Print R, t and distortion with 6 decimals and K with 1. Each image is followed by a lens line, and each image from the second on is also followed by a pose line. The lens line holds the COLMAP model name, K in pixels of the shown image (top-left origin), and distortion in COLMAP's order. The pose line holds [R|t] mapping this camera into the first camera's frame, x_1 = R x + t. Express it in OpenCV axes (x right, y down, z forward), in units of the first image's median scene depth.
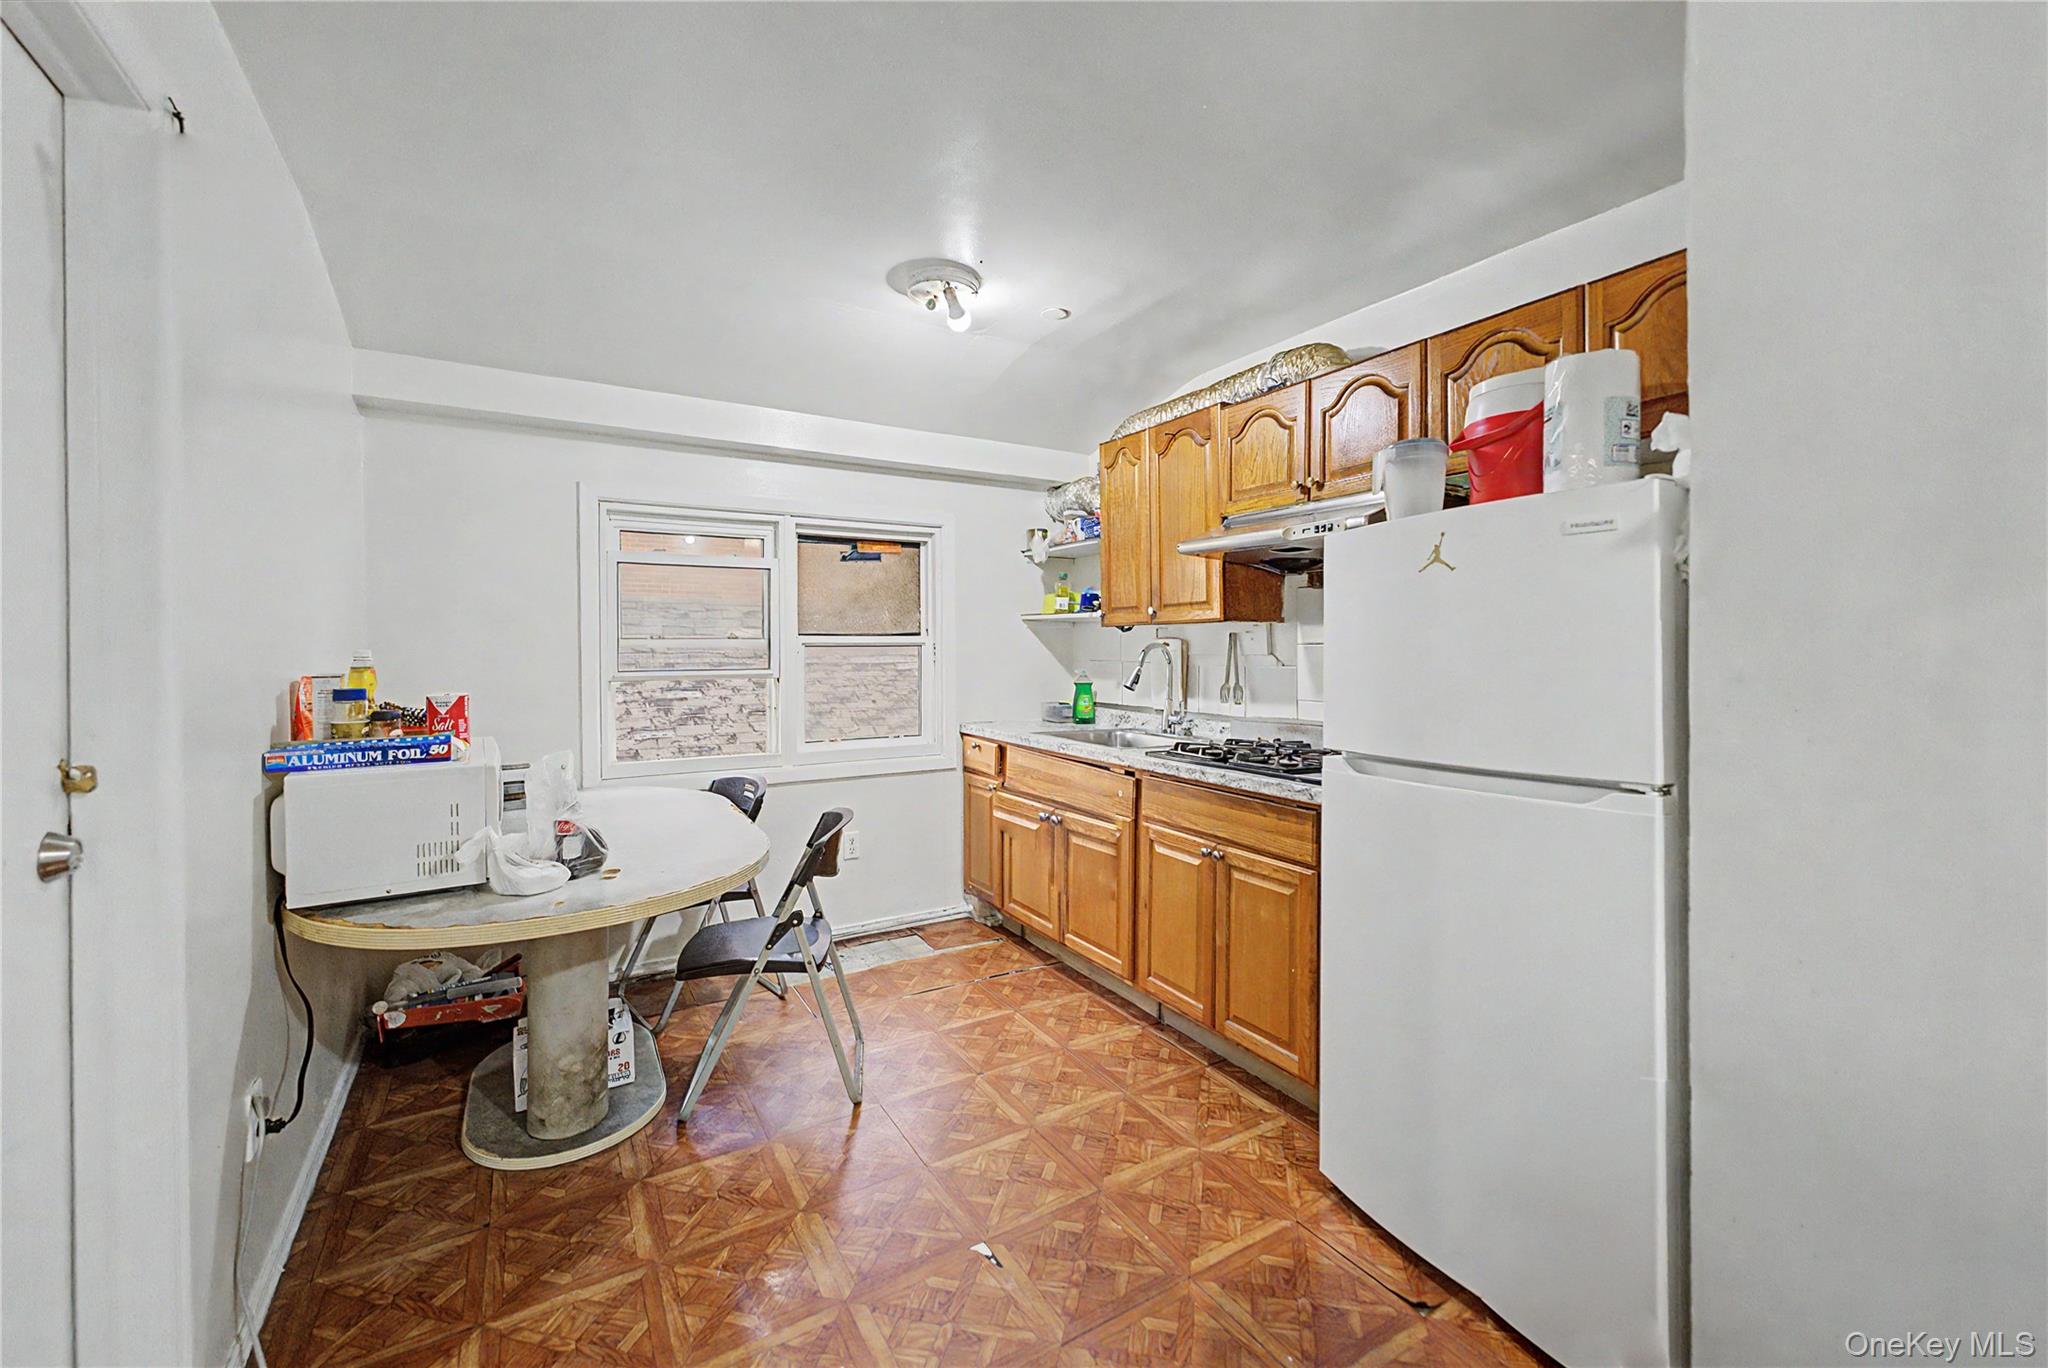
lens RADIAL K [[846.5, 0, 1022.6], [0, 846.5, 664.3], [0, 0, 1]] dist [0.000361, 0.000002]
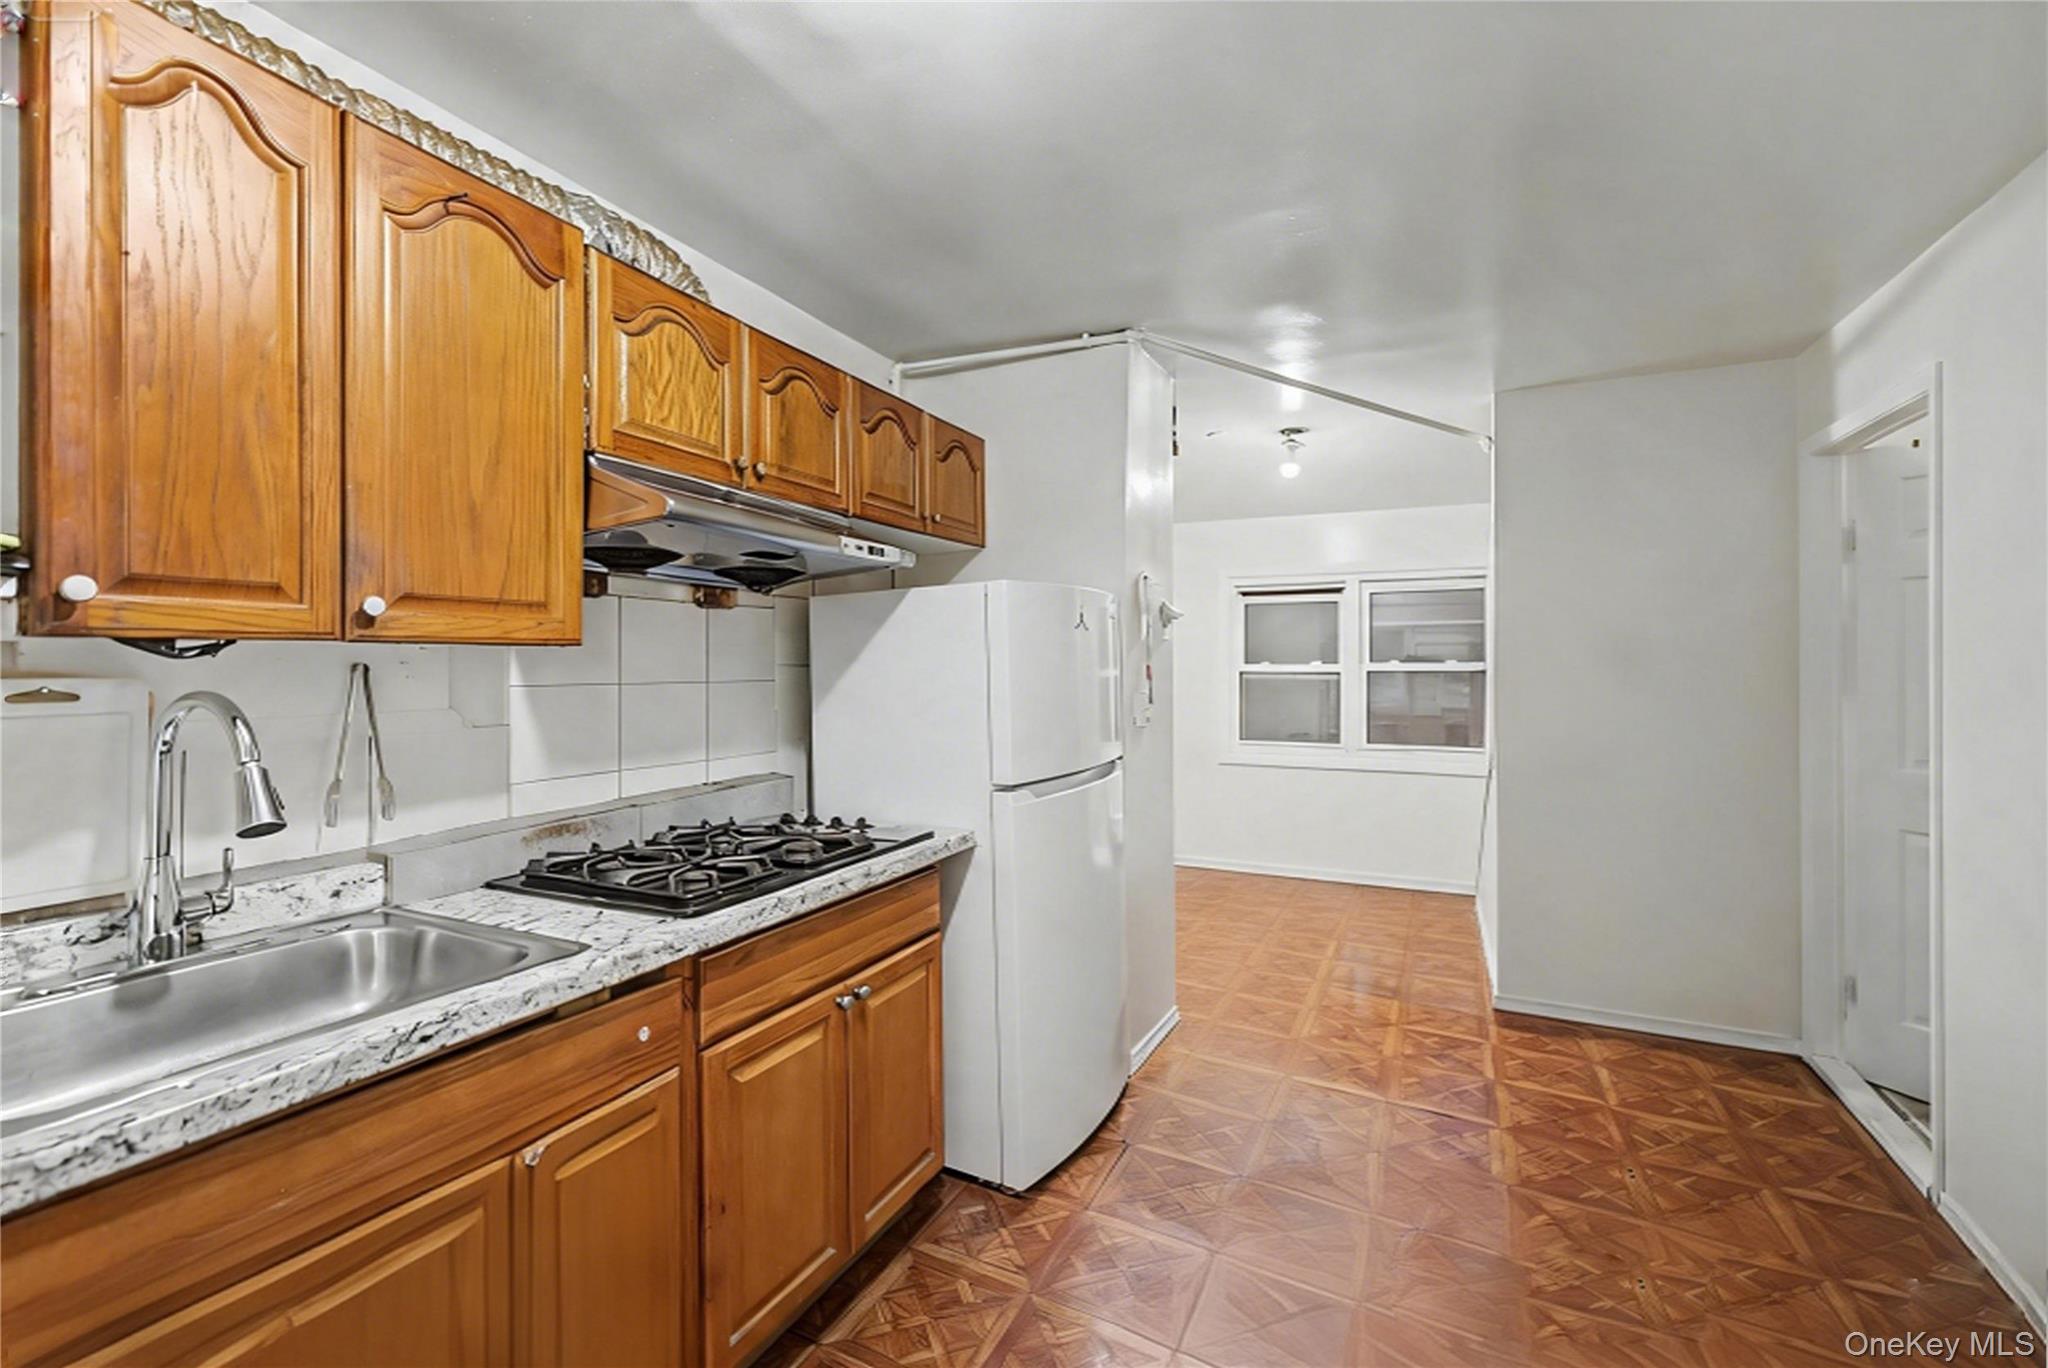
lens RADIAL K [[846.5, 0, 1018.0], [0, 846.5, 672.9], [0, 0, 1]] dist [0.000361, 0.000002]
pose [[-0.536356, -0.007897, 0.843955, -0.443204], [0.012522, 0.999772, 0.017313, -0.049824], [-0.843899, 0.019854, -0.536135, 1.319528]]
